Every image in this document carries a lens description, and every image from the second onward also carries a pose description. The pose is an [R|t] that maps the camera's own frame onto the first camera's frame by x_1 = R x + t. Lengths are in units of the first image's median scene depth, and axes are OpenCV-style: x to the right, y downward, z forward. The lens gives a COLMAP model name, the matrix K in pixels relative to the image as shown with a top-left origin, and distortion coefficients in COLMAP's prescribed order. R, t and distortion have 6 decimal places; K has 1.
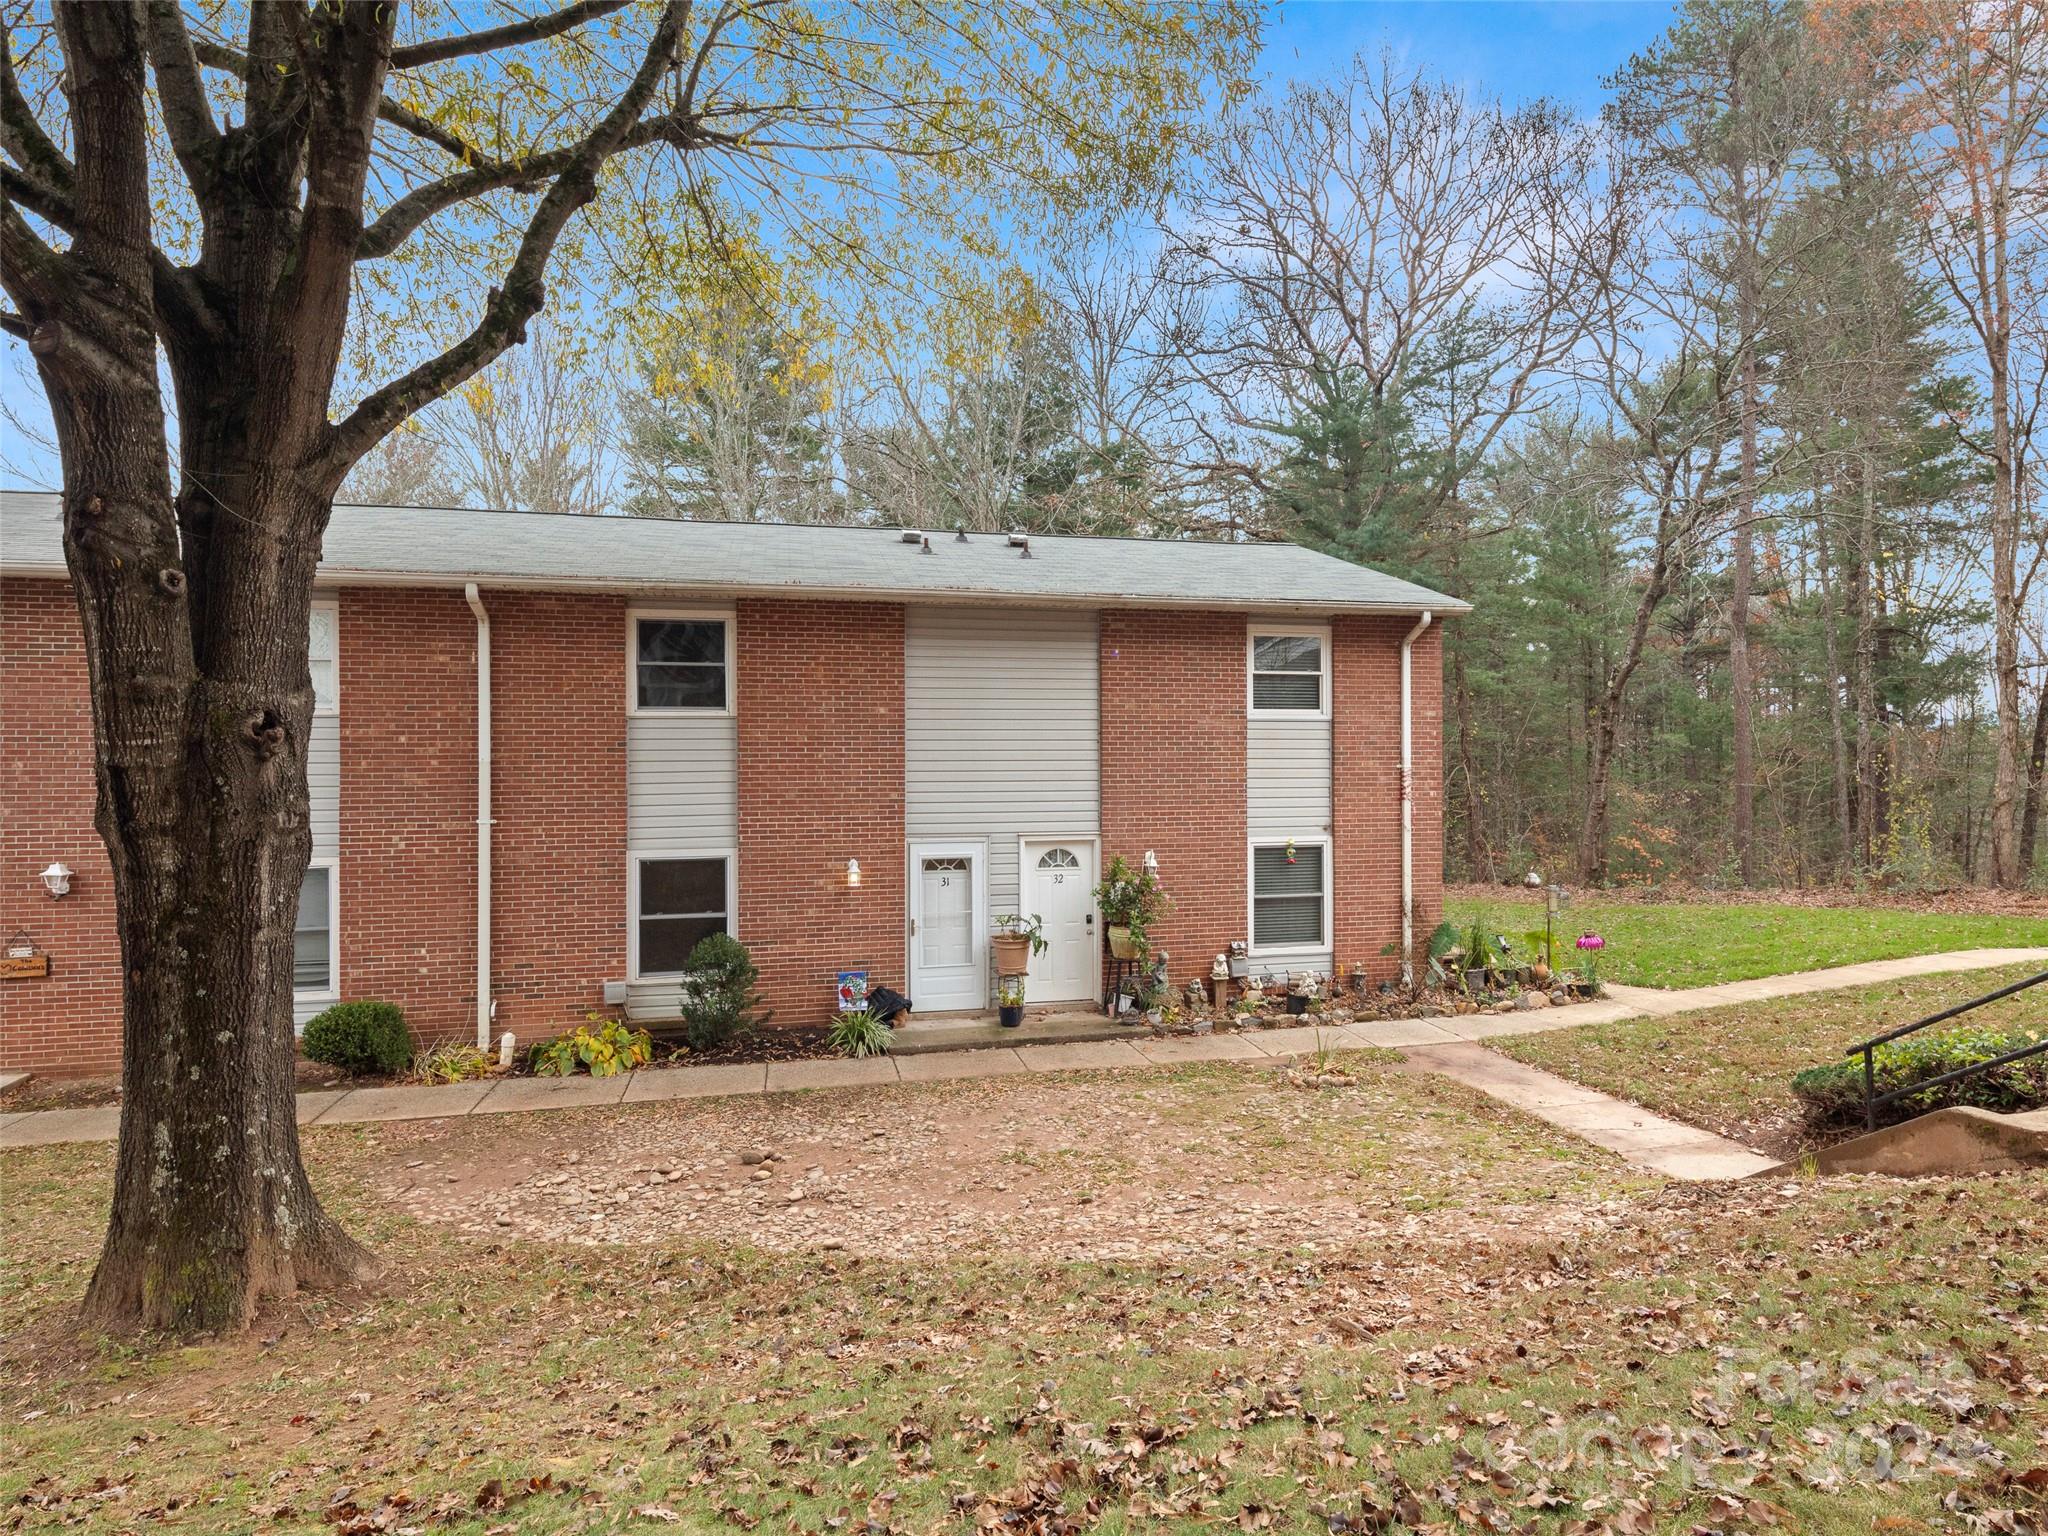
lens RADIAL K [[1121.5, 0, 1032.4], [0, 1121.5, 773.8], [0, 0, 1]] dist [0.009401, -0.007177]
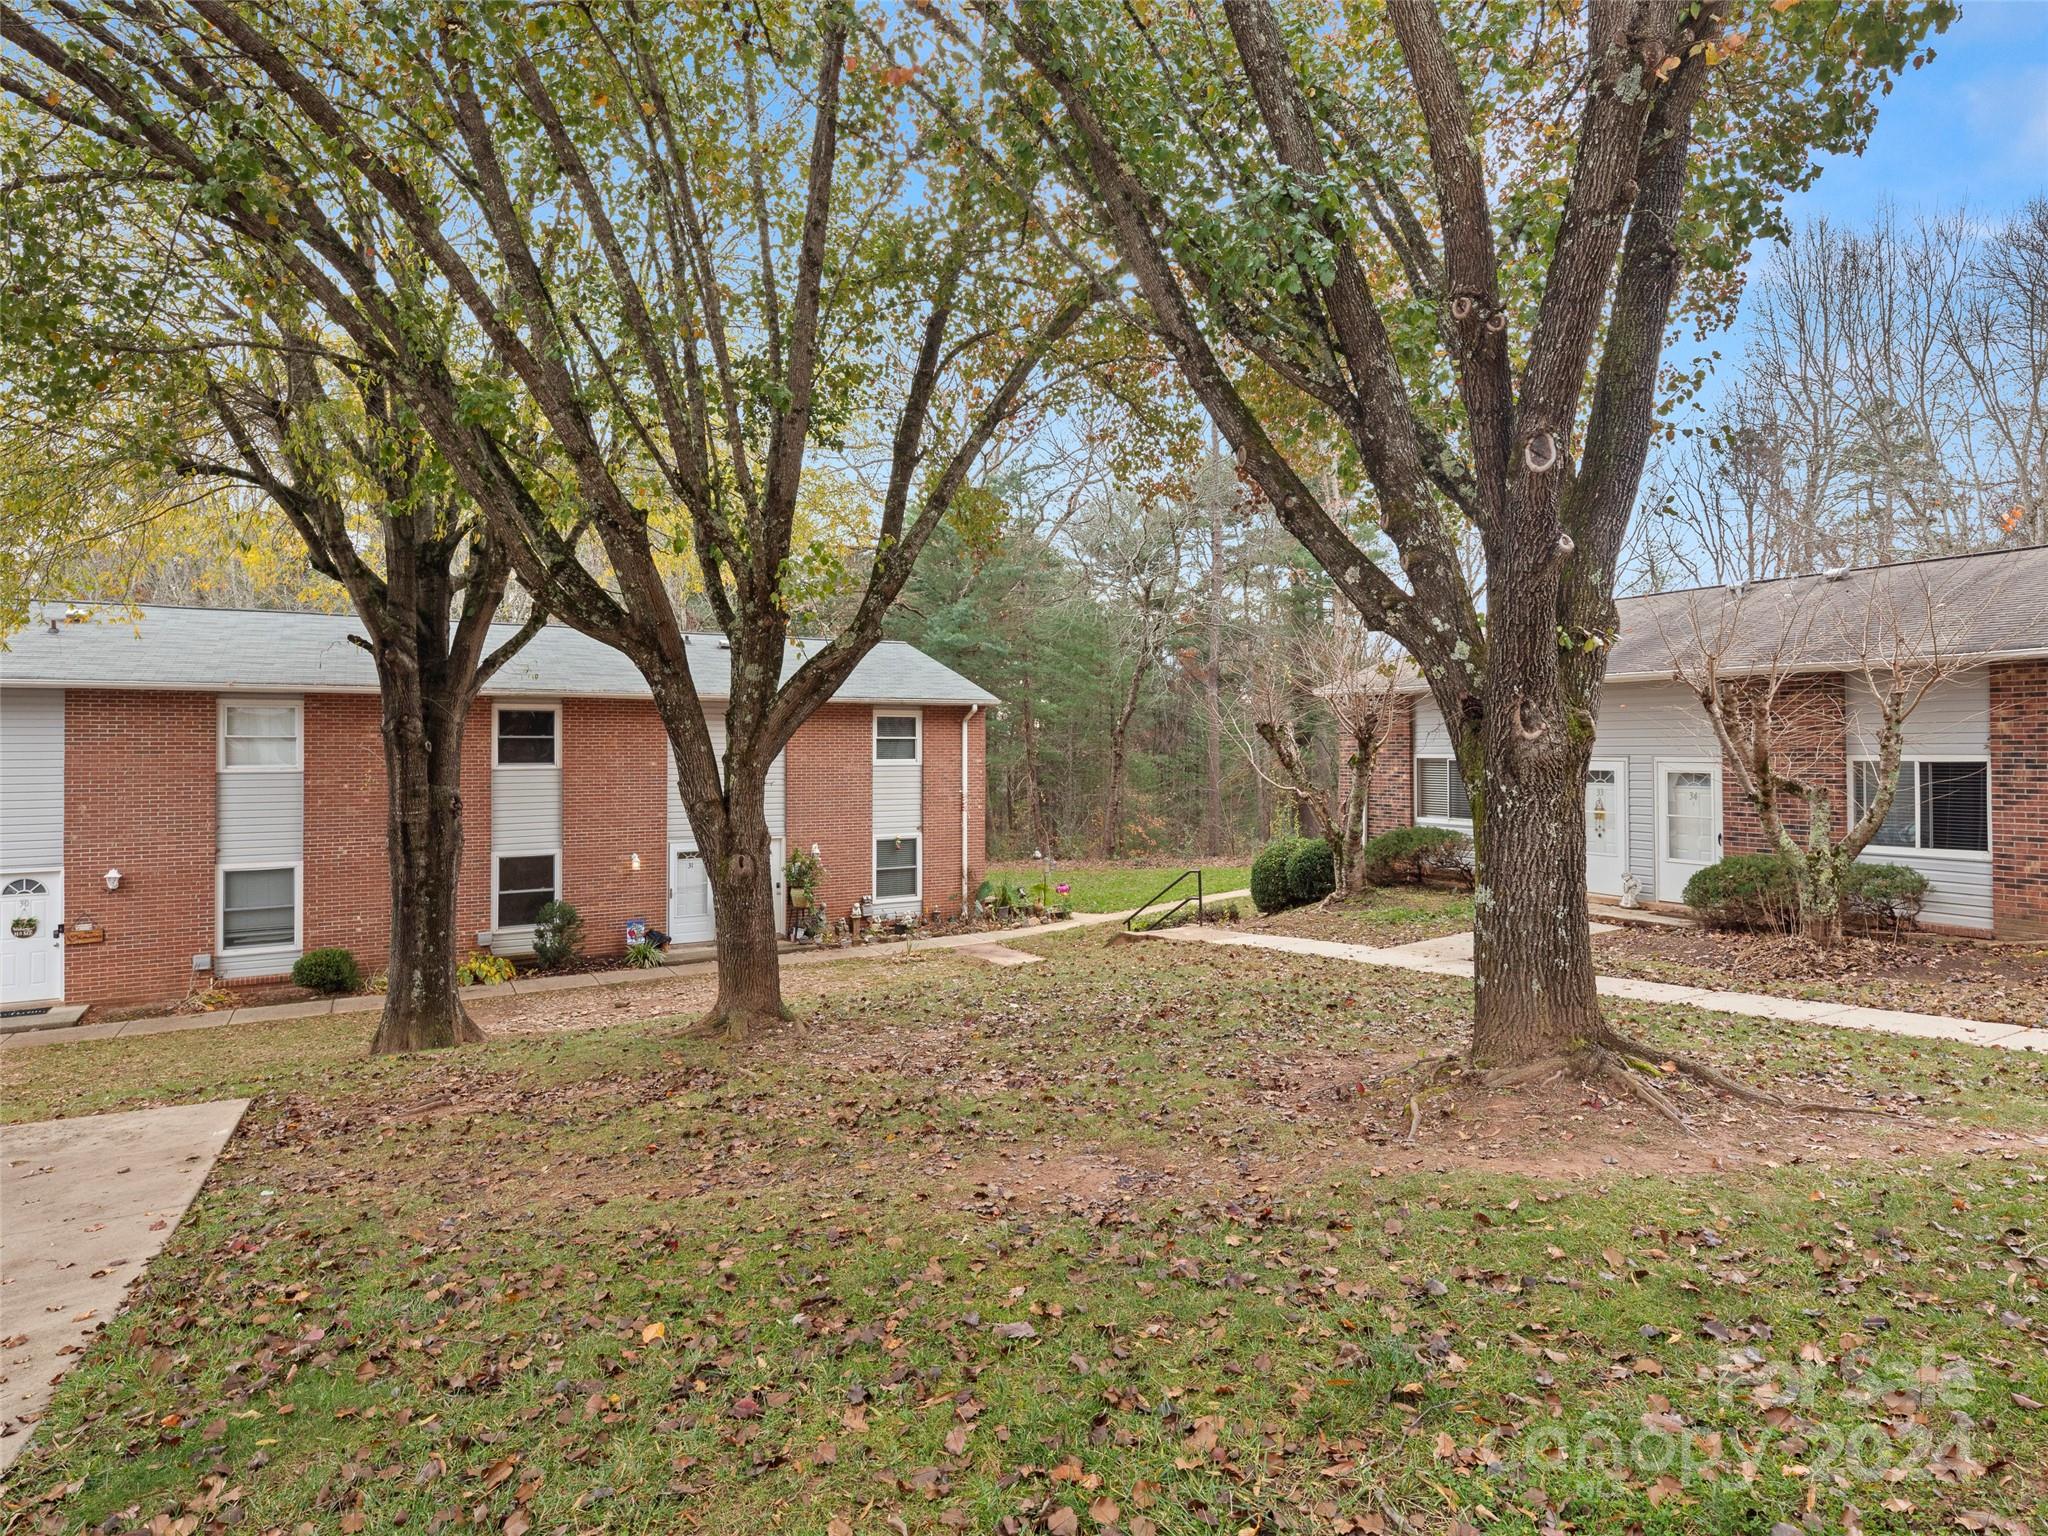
lens RADIAL K [[1121.5, 0, 1073.4], [0, 1121.5, 760.4], [0, 0, 1]] dist [0.009401, -0.007177]
pose [[0.937134, 0.002682, 0.348960, -0.122894], [-0.003364, 0.999993, 0.001350, -0.061909], [-0.348954, -0.002439, 0.937137, -0.734176]]
